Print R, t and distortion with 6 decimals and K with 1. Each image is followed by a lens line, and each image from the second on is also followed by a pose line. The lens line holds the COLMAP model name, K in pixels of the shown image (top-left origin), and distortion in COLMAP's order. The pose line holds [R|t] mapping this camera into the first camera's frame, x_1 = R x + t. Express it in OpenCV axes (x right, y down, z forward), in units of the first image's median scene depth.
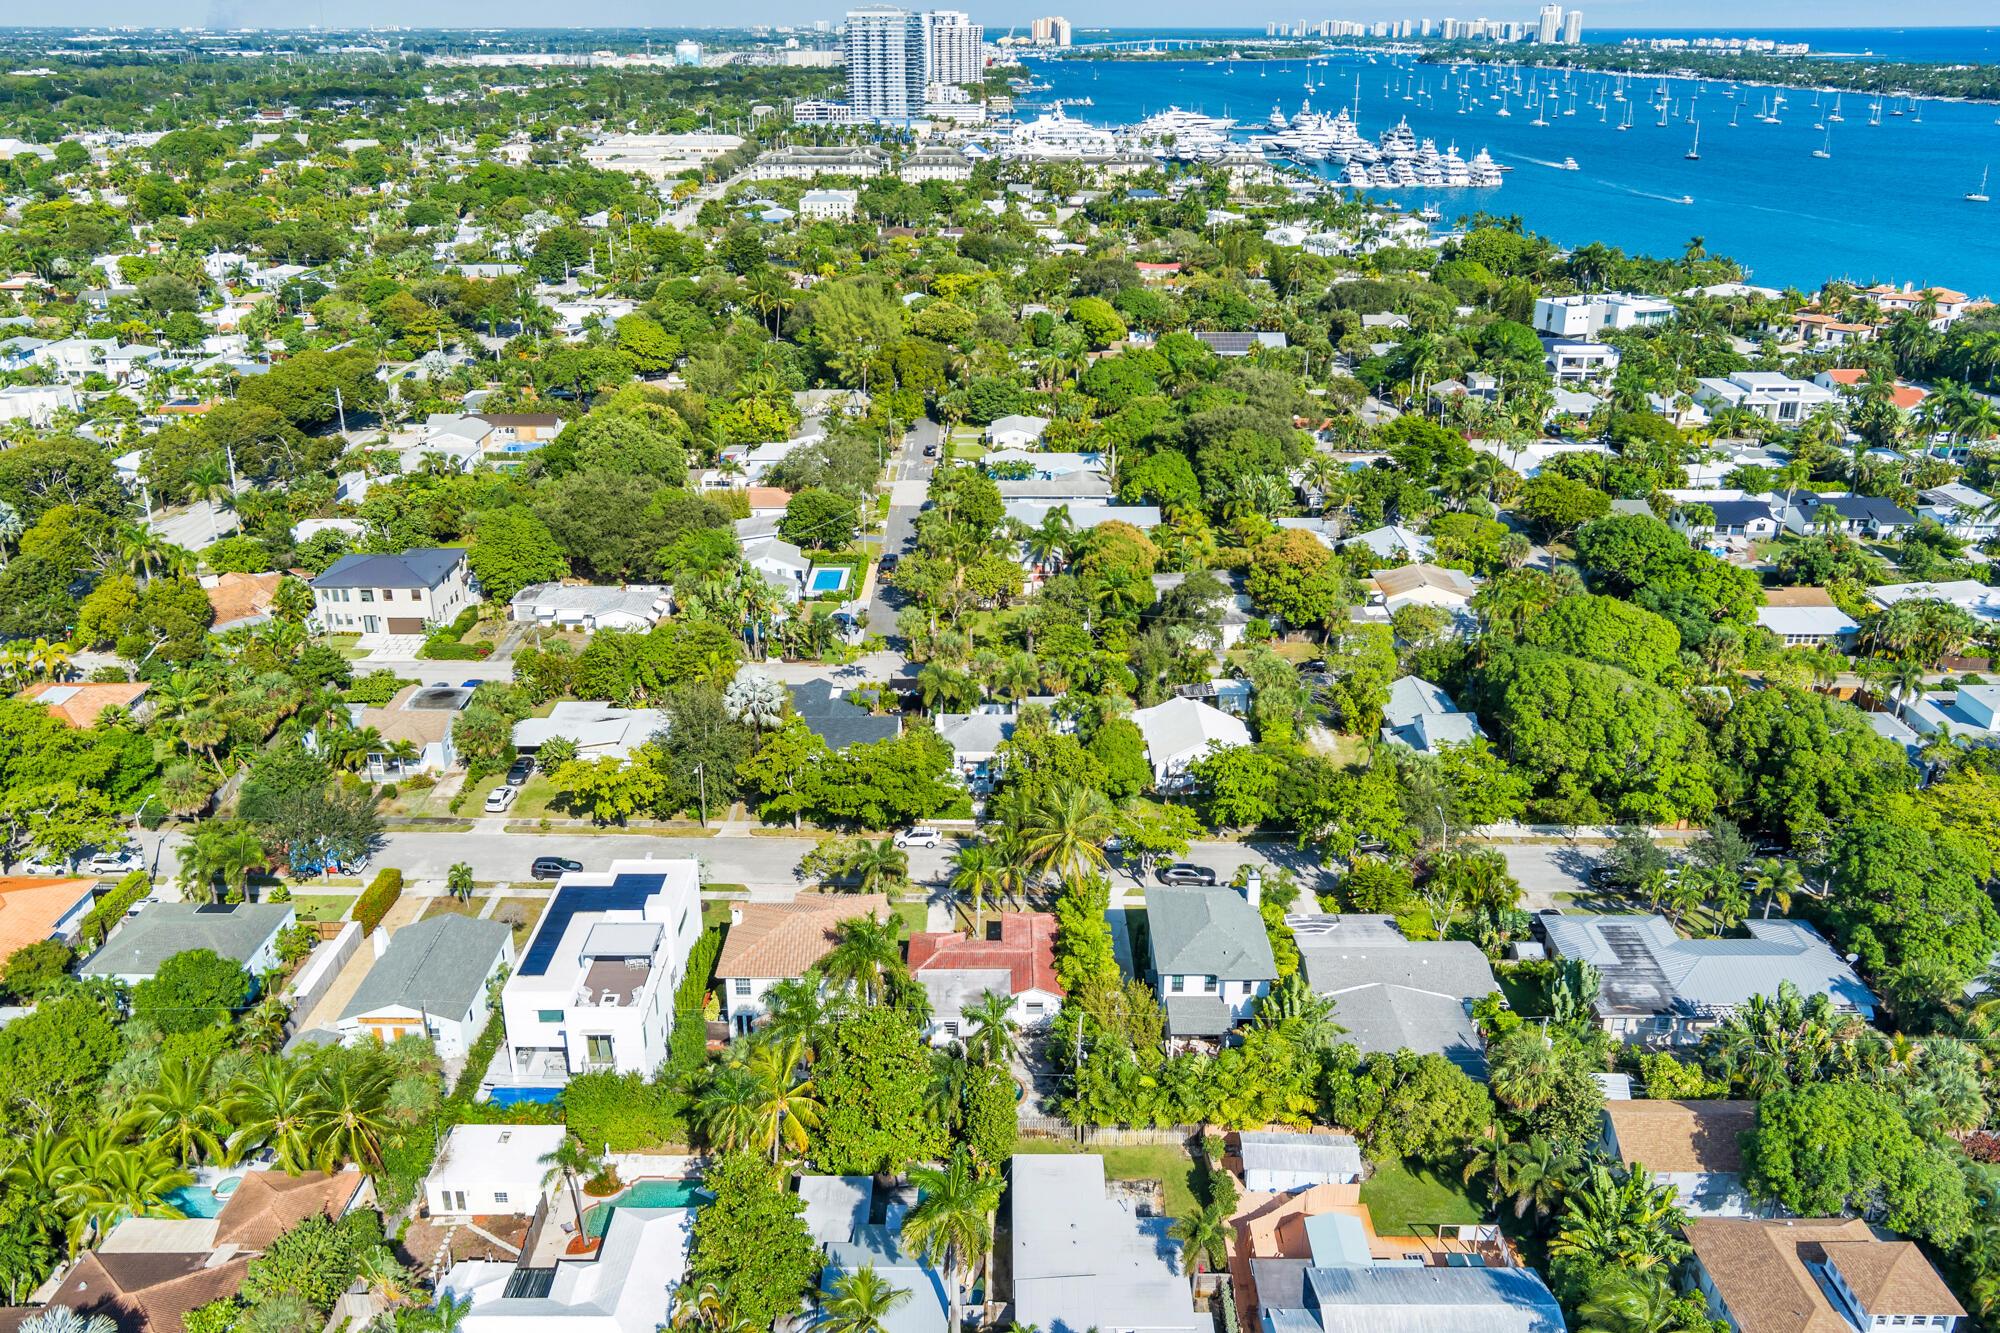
lens RADIAL K [[1586.9, 0, 994.3], [0, 1586.9, 691.8], [0, 0, 1]] dist [-0.008808, 0.007888]
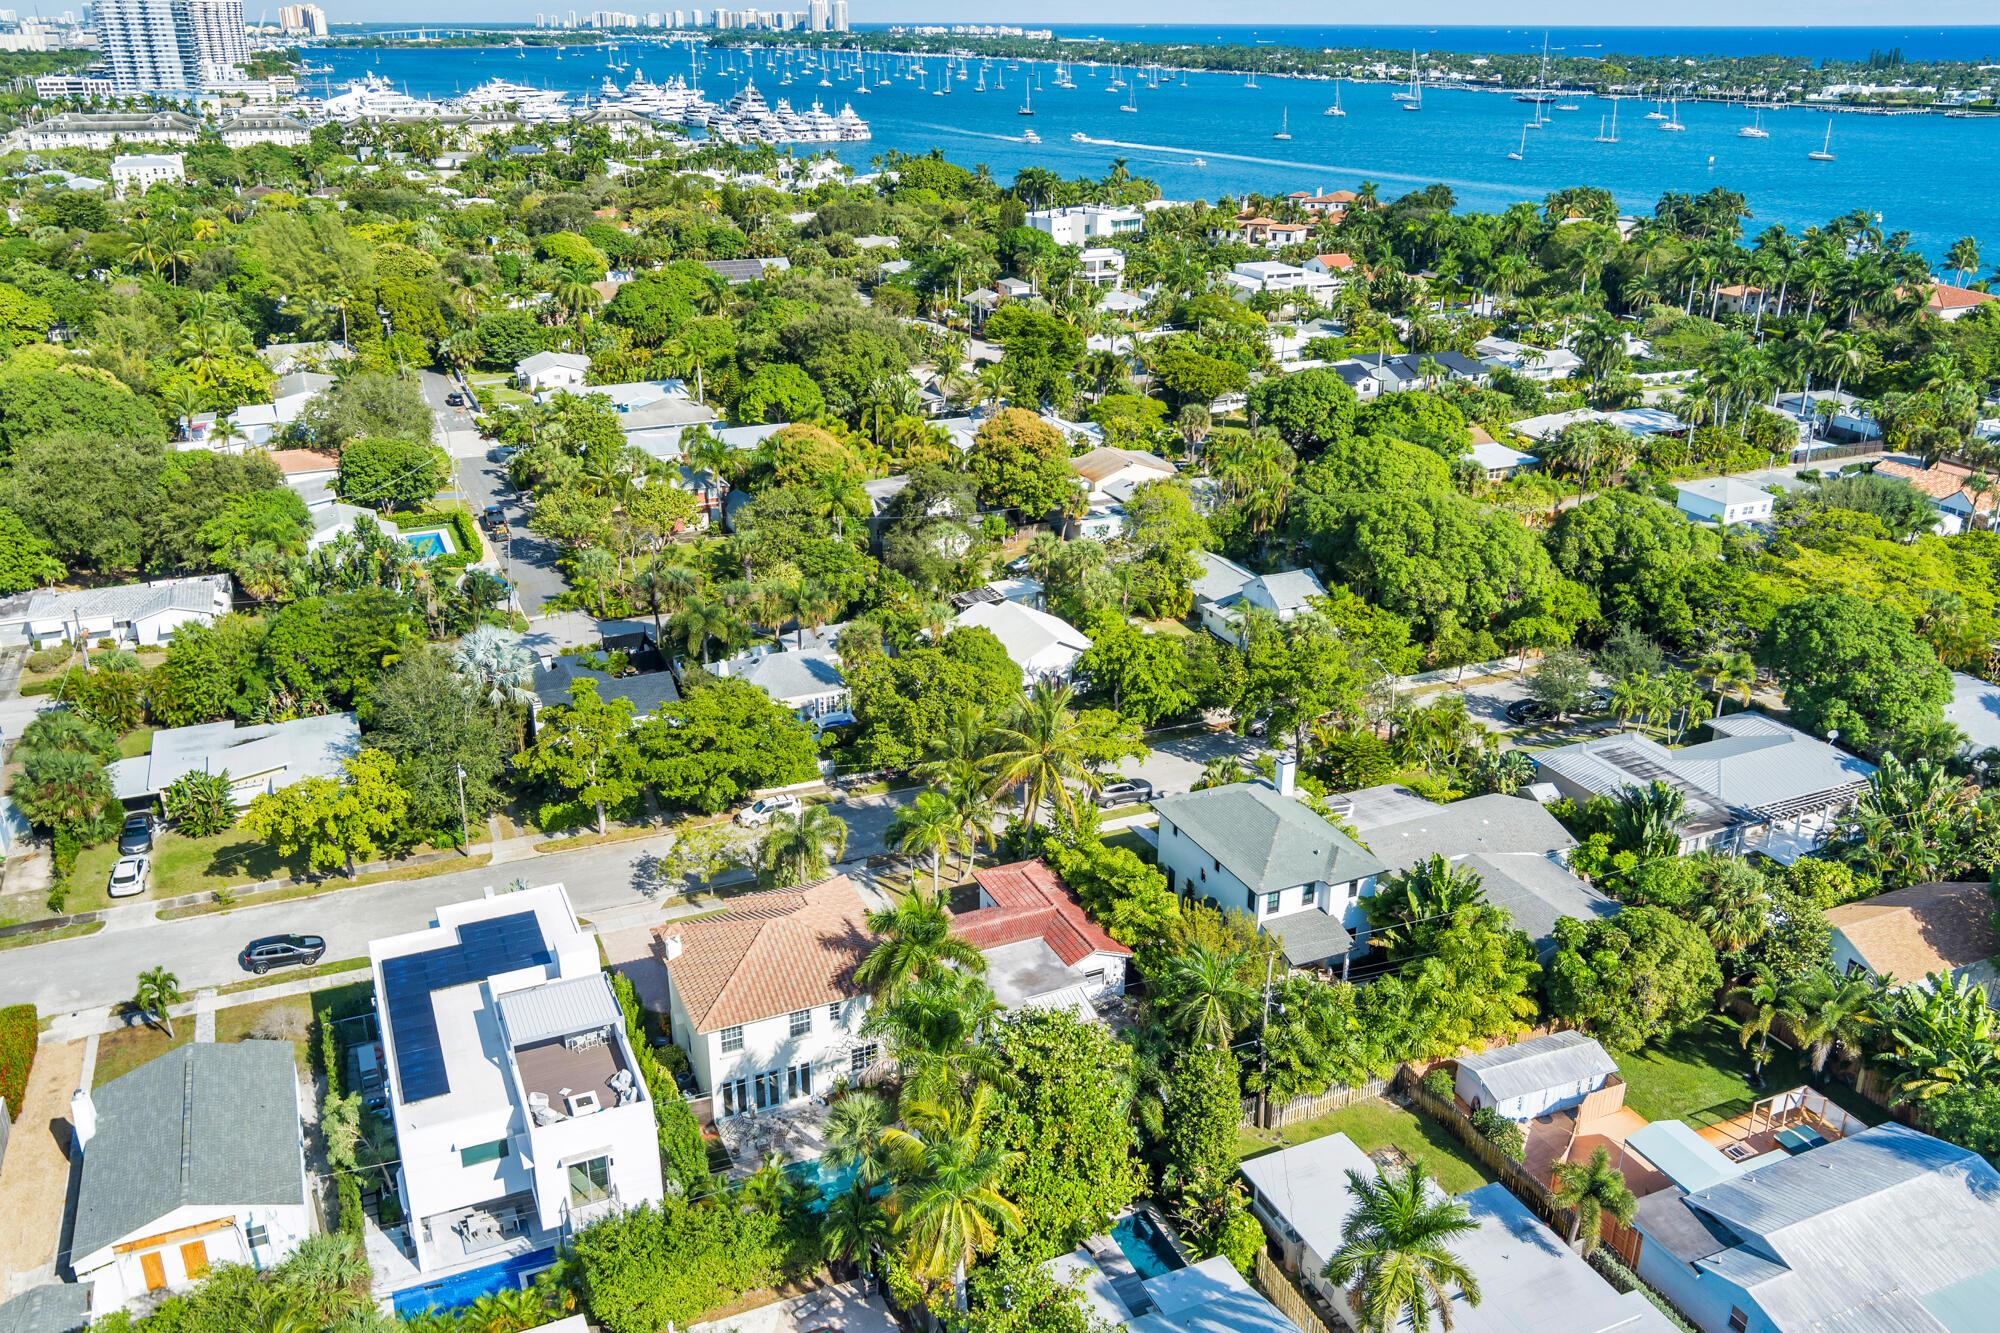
lens RADIAL K [[1586.9, 0, 994.3], [0, 1586.9, 691.8], [0, 0, 1]] dist [-0.008808, 0.007888]
pose [[0.912581, -0.156435, 0.377789, -0.151124], [0.155304, 0.987293, 0.033670, 0.017415], [-0.378256, 0.027945, 0.925279, 0.169206]]
